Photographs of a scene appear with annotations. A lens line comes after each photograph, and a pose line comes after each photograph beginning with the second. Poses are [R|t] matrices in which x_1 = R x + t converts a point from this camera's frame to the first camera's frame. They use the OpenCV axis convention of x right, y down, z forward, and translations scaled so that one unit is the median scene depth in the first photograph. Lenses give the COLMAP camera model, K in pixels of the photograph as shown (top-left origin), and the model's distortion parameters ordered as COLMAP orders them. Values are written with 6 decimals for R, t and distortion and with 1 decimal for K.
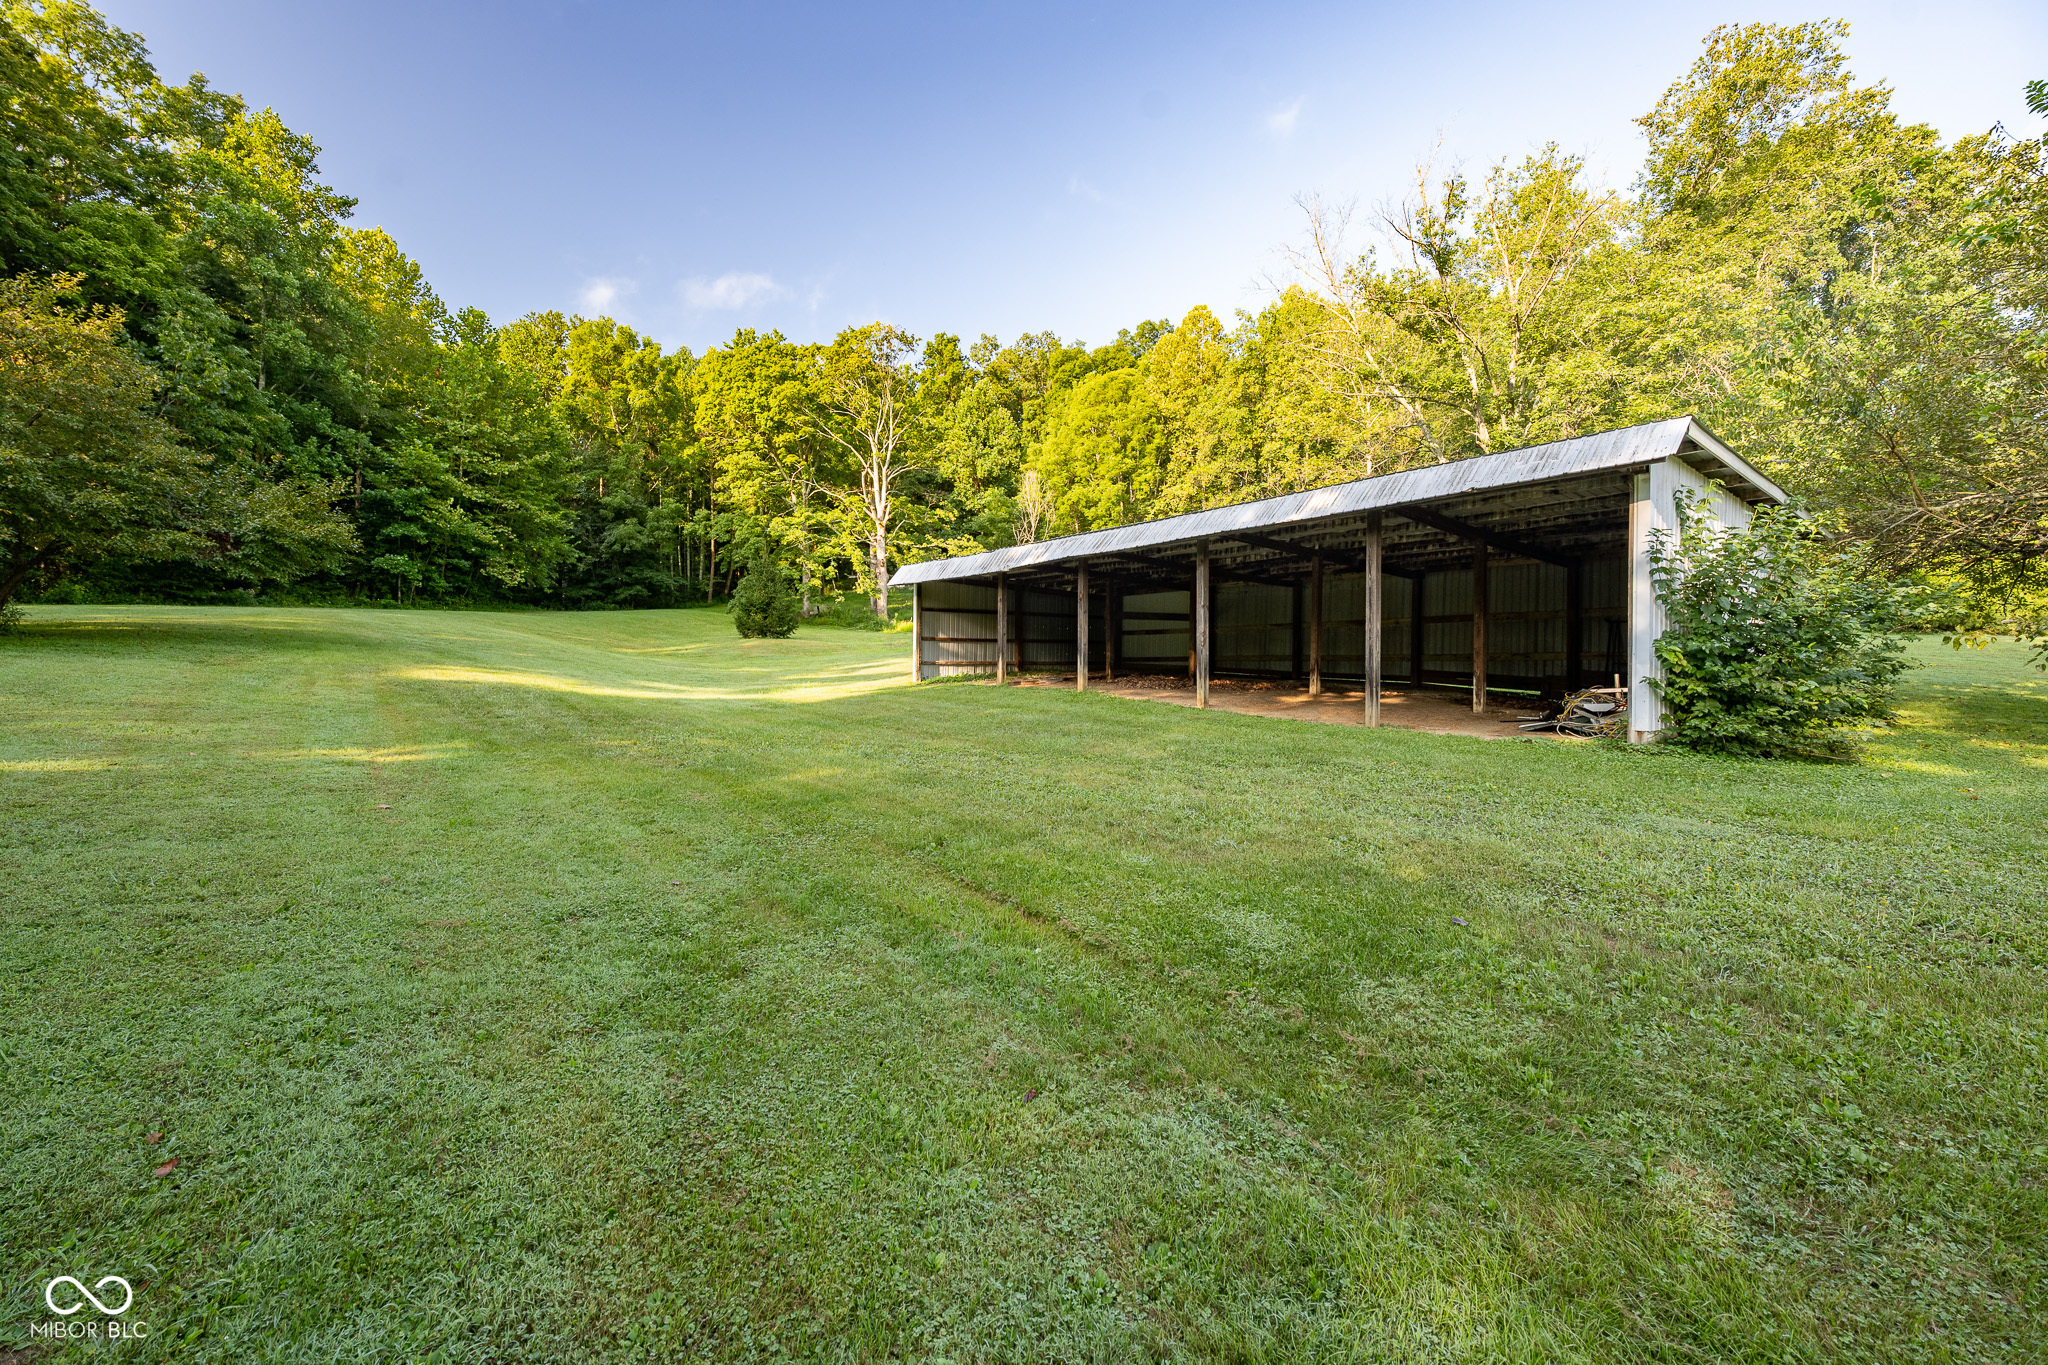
lens RADIAL K [[813.5, 0, 1031.9], [0, 813.5, 680.4], [0, 0, 1]] dist [0.000495, -0.000159]
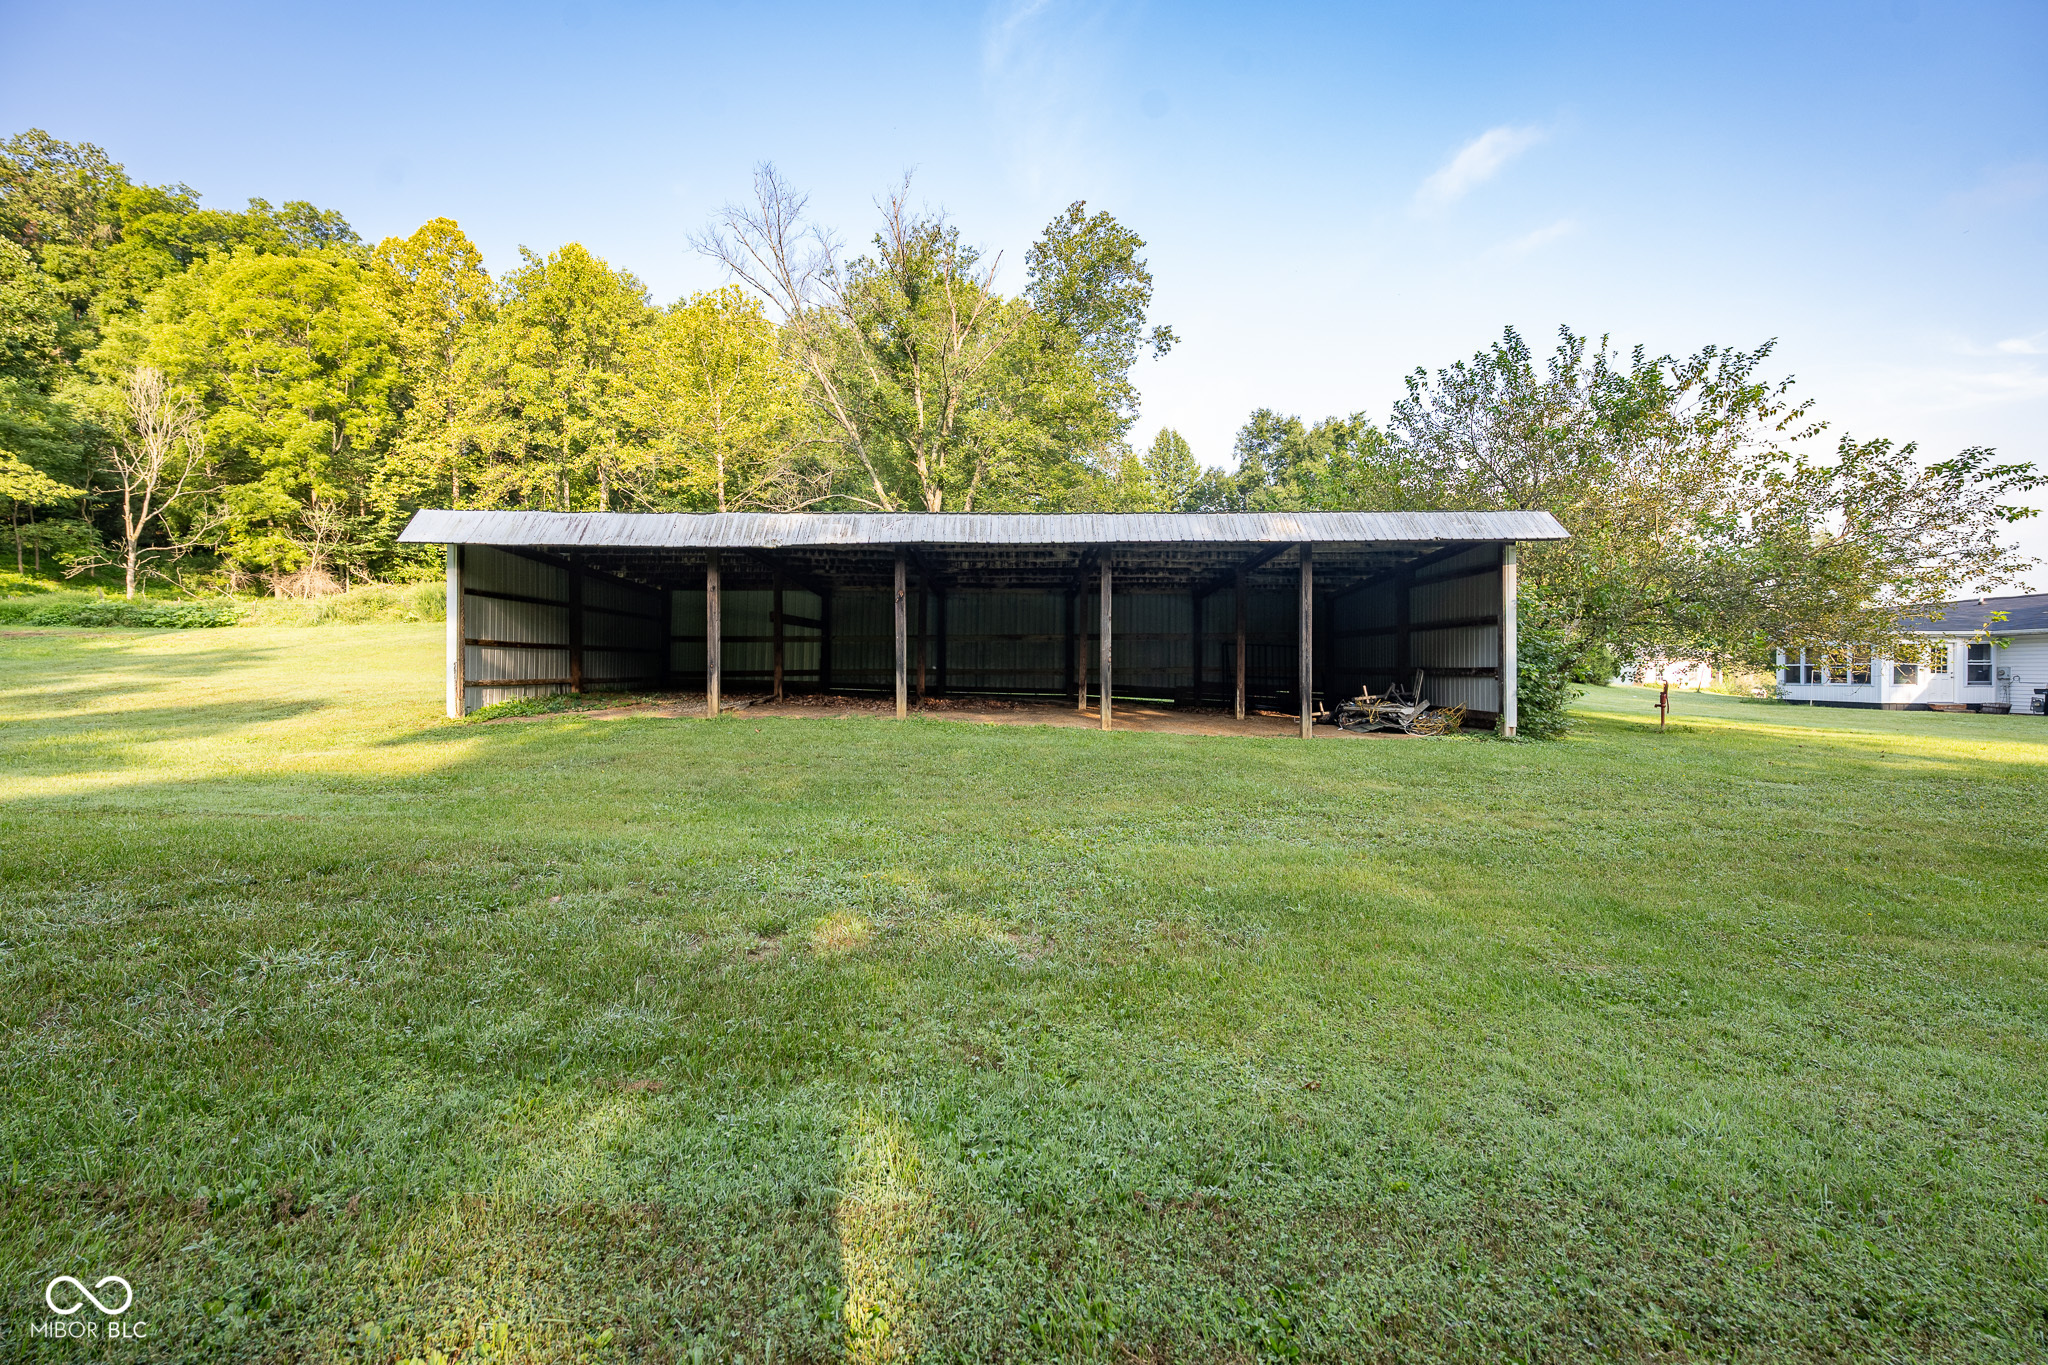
lens RADIAL K [[813.5, 0, 1031.9], [0, 813.5, 680.4], [0, 0, 1]] dist [0.000495, -0.000159]
pose [[0.593747, -0.014014, 0.804530, -0.099599], [0.023026, 0.999735, 0.000421, -0.004325], [-0.804322, 0.018276, 0.593912, 0.093616]]
